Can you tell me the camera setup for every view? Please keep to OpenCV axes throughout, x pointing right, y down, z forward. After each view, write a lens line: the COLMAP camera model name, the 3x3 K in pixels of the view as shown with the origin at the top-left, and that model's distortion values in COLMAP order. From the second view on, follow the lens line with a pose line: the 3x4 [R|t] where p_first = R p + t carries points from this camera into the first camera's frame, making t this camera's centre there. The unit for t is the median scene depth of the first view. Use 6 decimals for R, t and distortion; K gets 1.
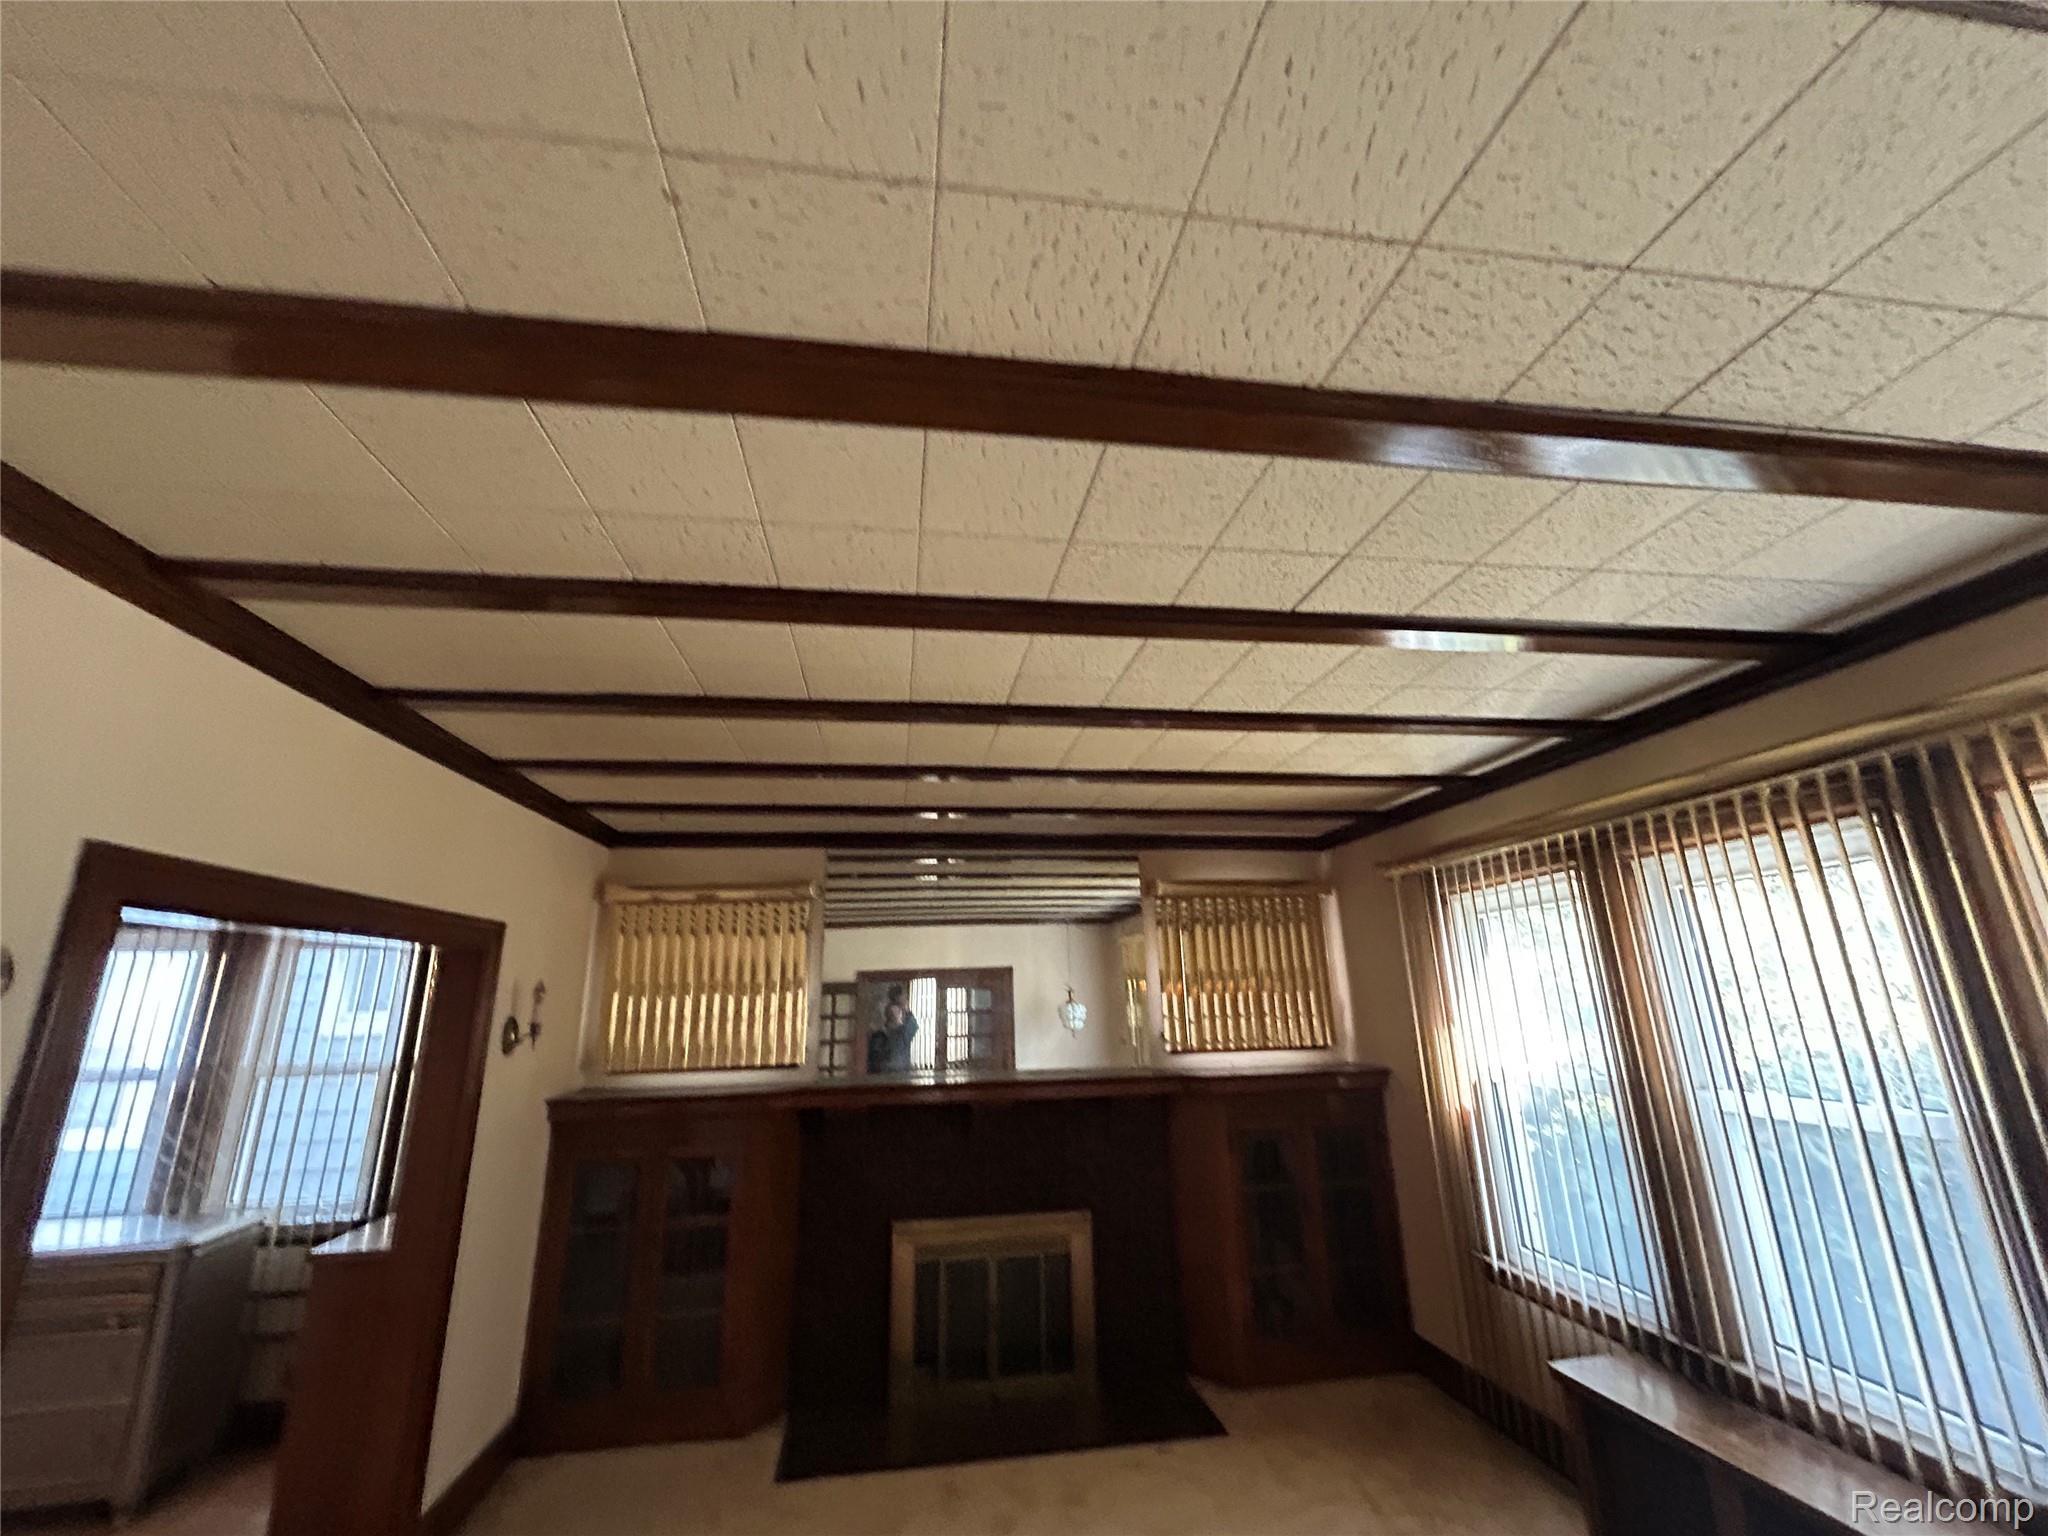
lens RADIAL K [[833.8, 0, 1024.0], [0, 833.8, 768.0], [0, 0, 1]] dist [0.023142, -0.000158]
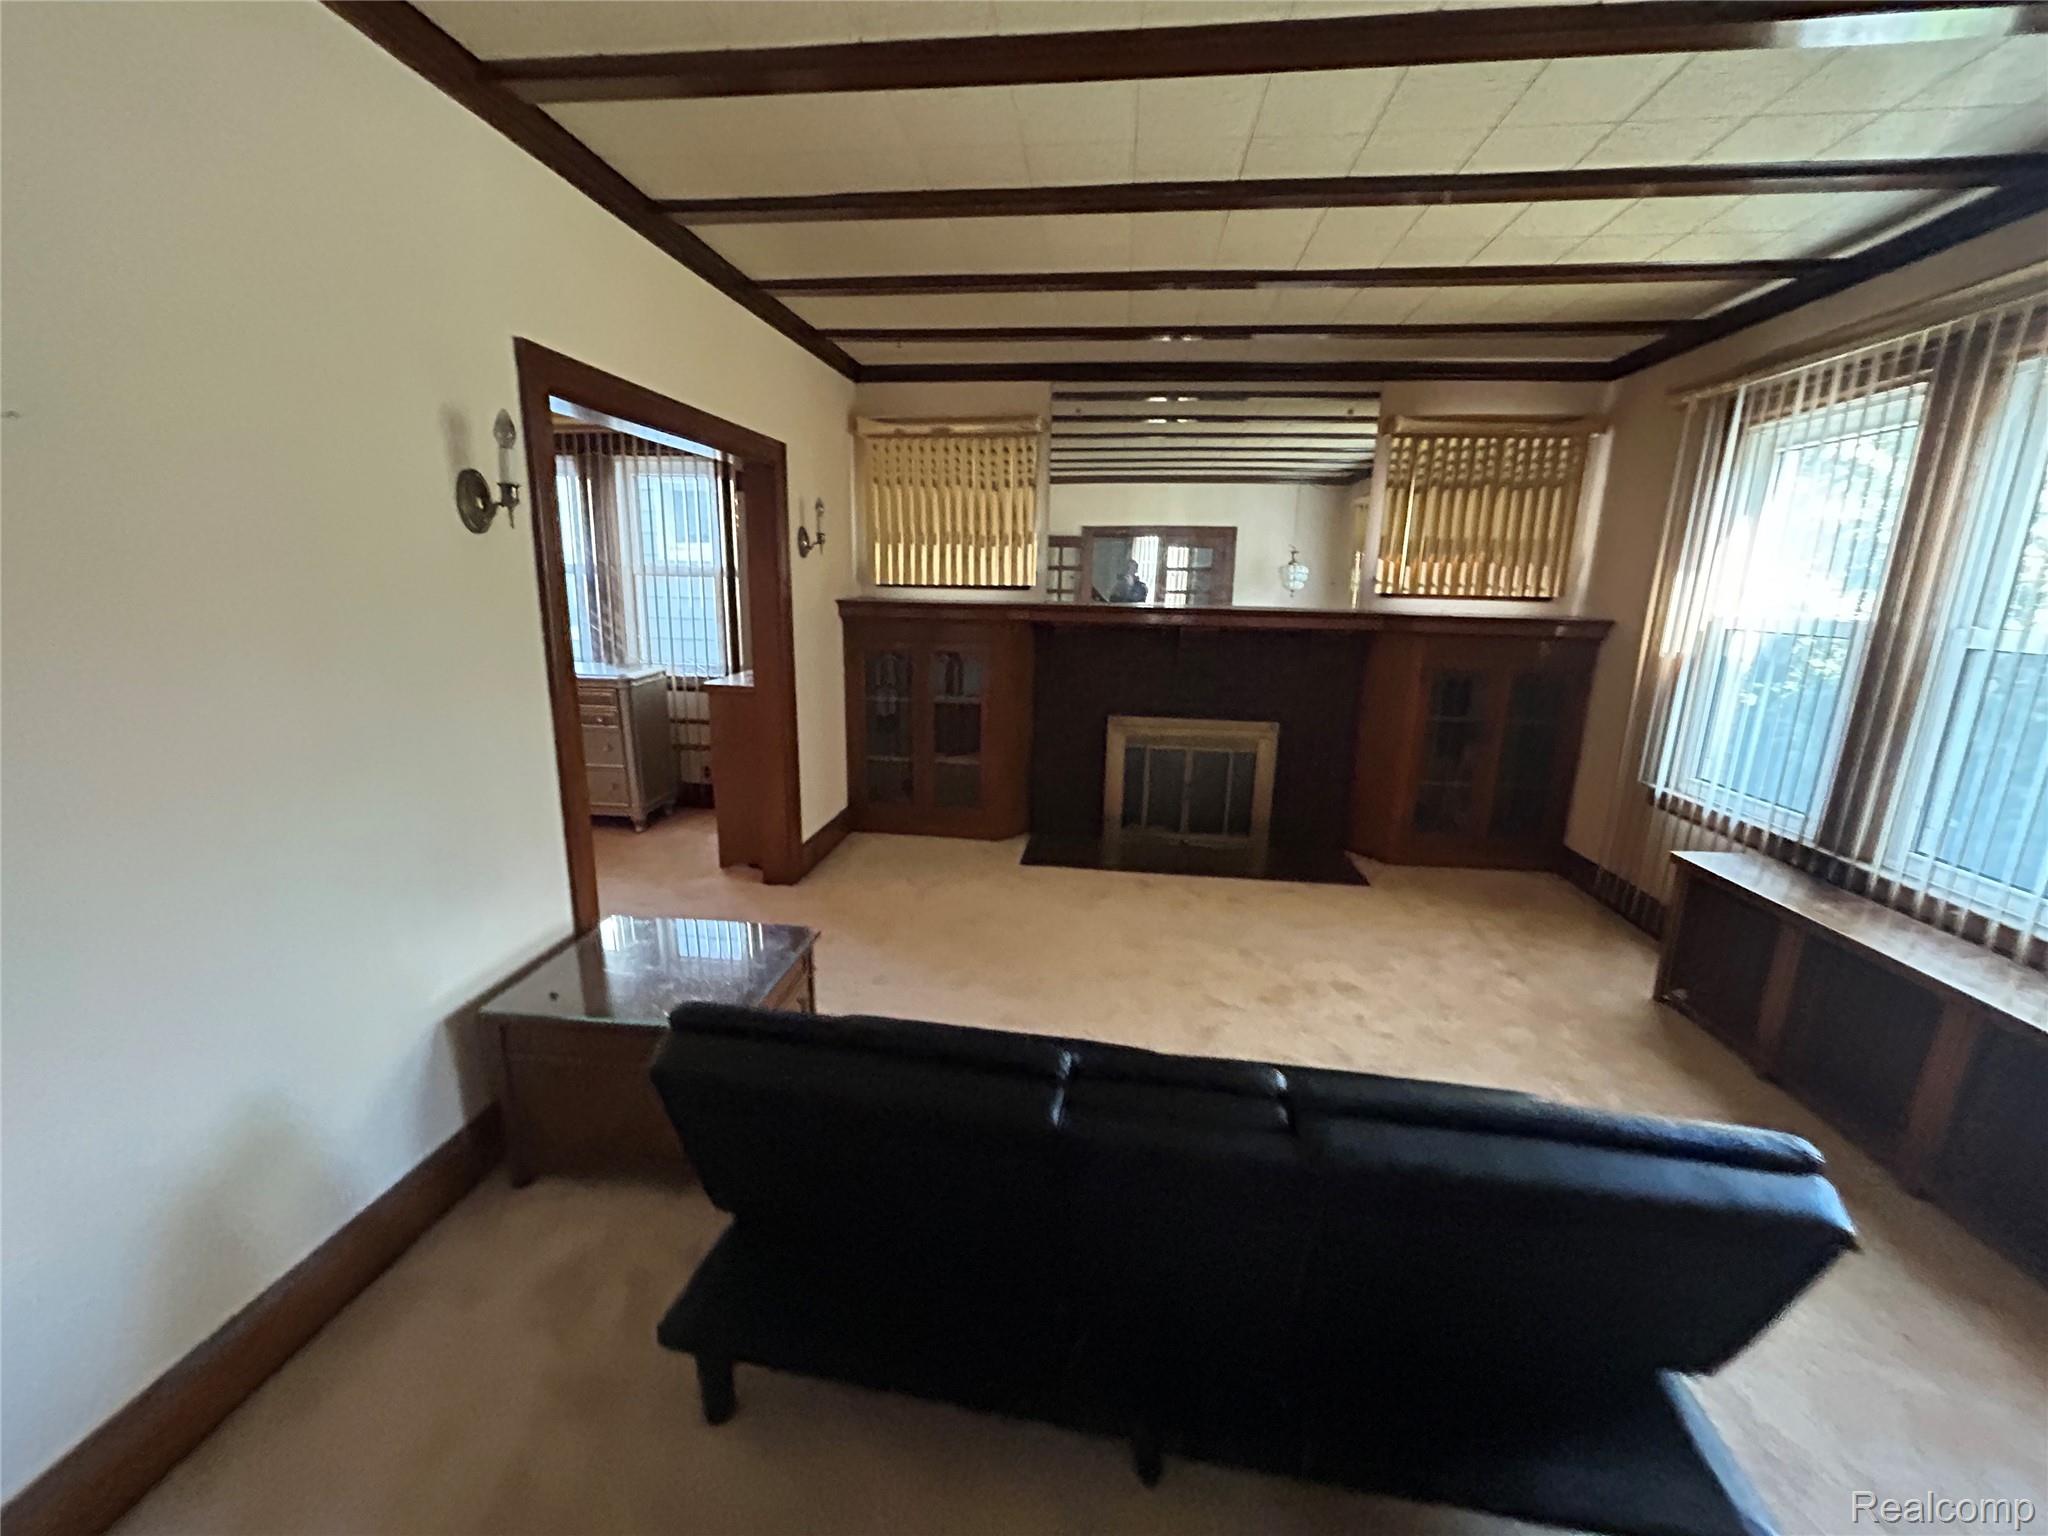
lens RADIAL K [[841.5, 0, 1024.0], [0, 841.5, 768.0], [0, 0, 1]] dist [0.001652, 0.004214]
pose [[0.965243, 0.103888, -0.239819, 0.025228], [0.022363, 0.881408, 0.471826, 0.031579], [0.260396, -0.460790, 0.848450, -0.094177]]
